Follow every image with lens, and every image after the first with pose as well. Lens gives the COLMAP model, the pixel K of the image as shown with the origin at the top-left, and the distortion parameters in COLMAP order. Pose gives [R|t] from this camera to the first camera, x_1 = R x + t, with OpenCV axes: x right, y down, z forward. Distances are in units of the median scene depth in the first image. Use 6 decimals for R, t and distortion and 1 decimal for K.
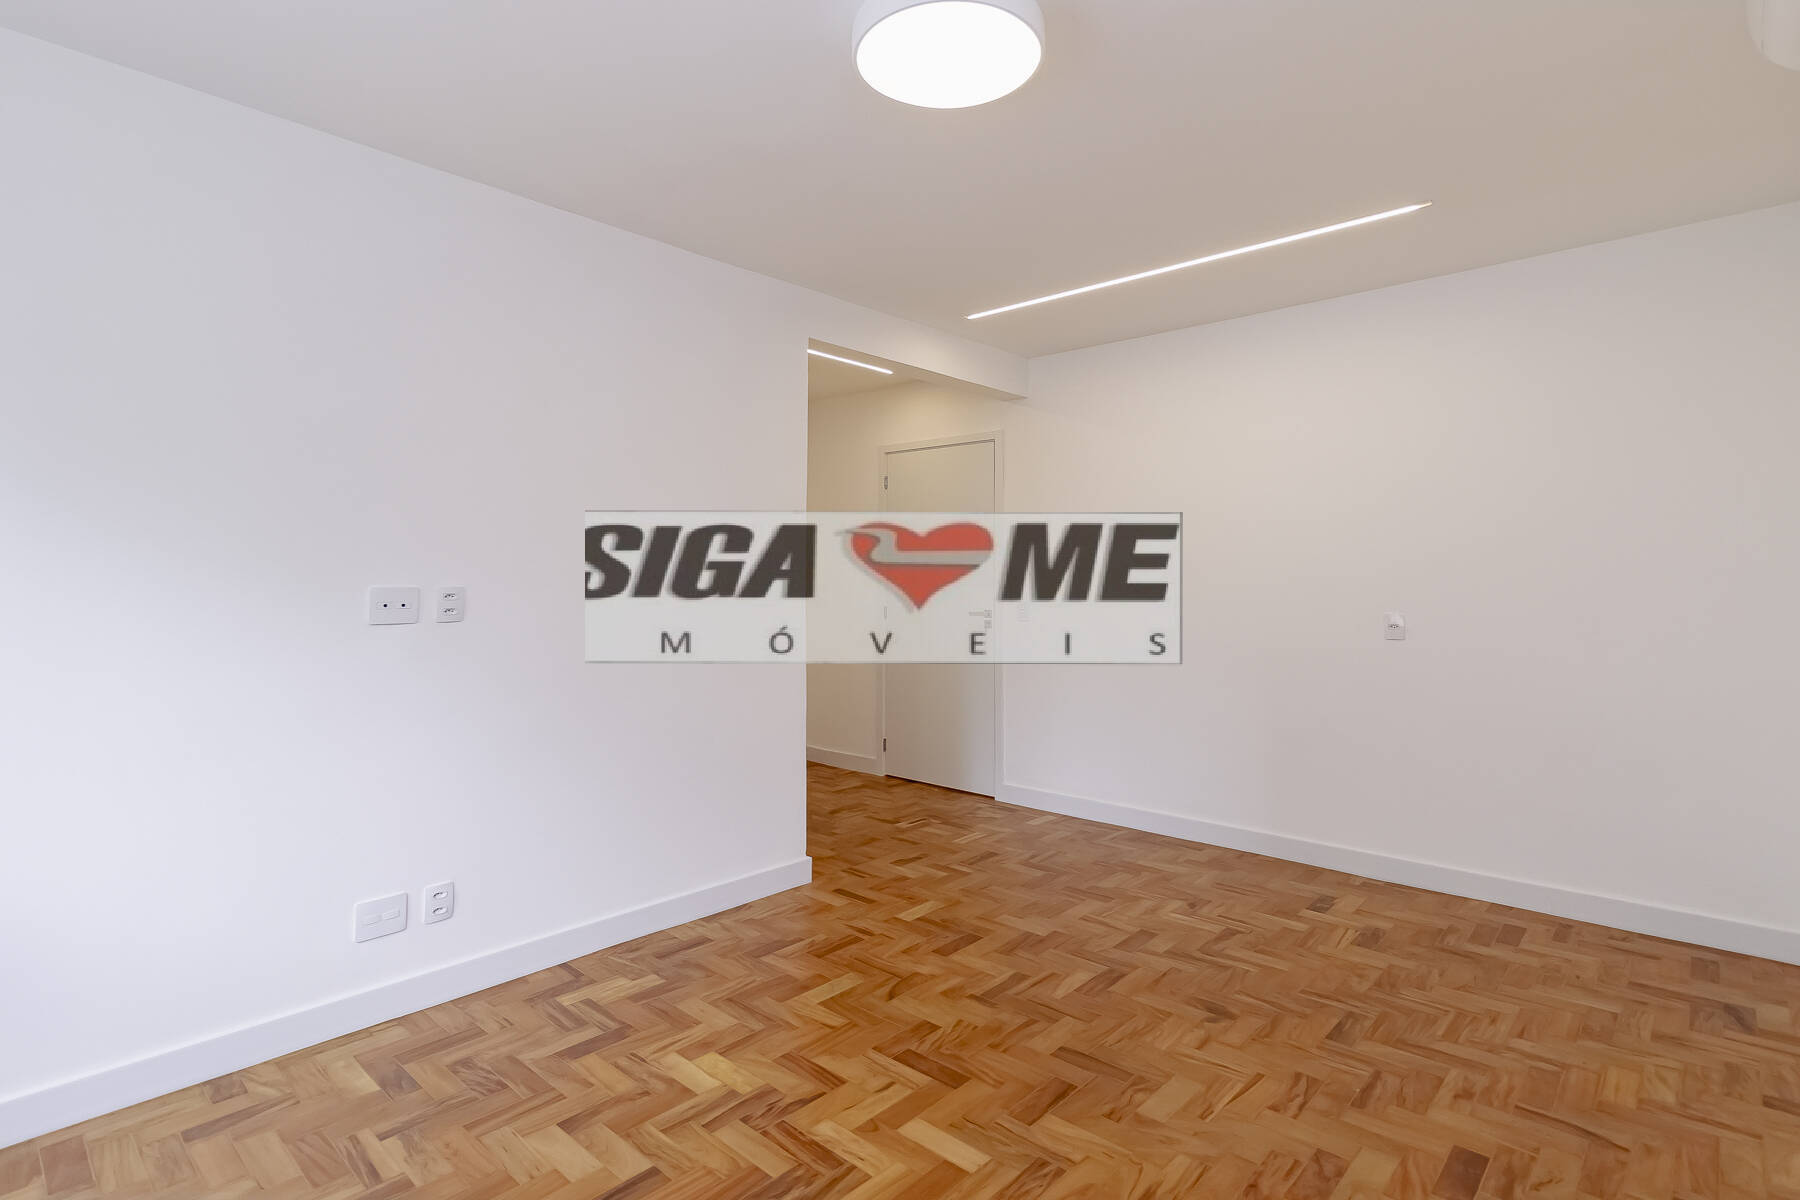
lens RADIAL K [[956.8, 0, 953.0], [0, 956.8, 595.1], [0, 0, 1]] dist [0.005050, -0.000476]
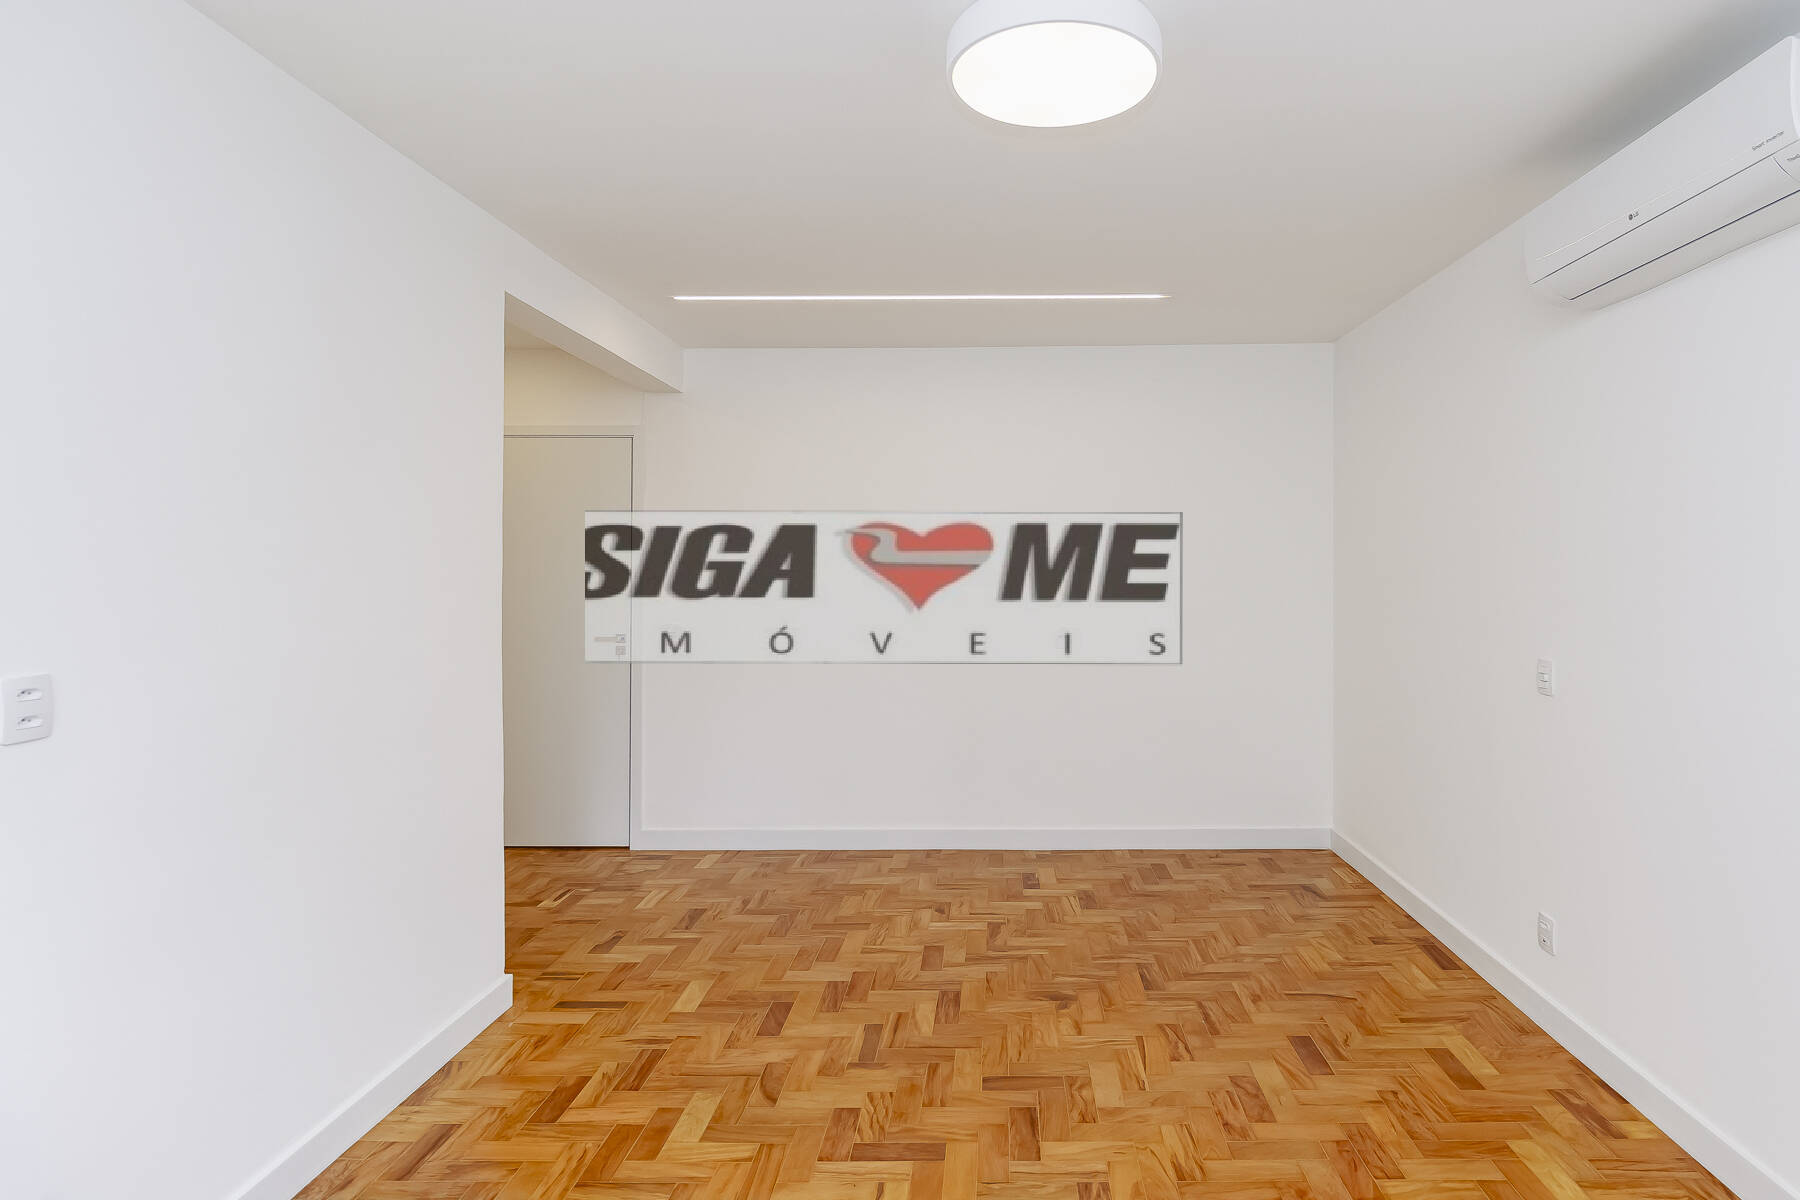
lens RADIAL K [[956.8, 0, 953.0], [0, 956.8, 595.1], [0, 0, 1]] dist [0.005050, -0.000476]
pose [[0.734334, -0.028178, 0.678203, -0.501972], [0.012410, 0.999528, 0.028092, -0.063477], [-0.678674, -0.012213, 0.734338, 0.233961]]
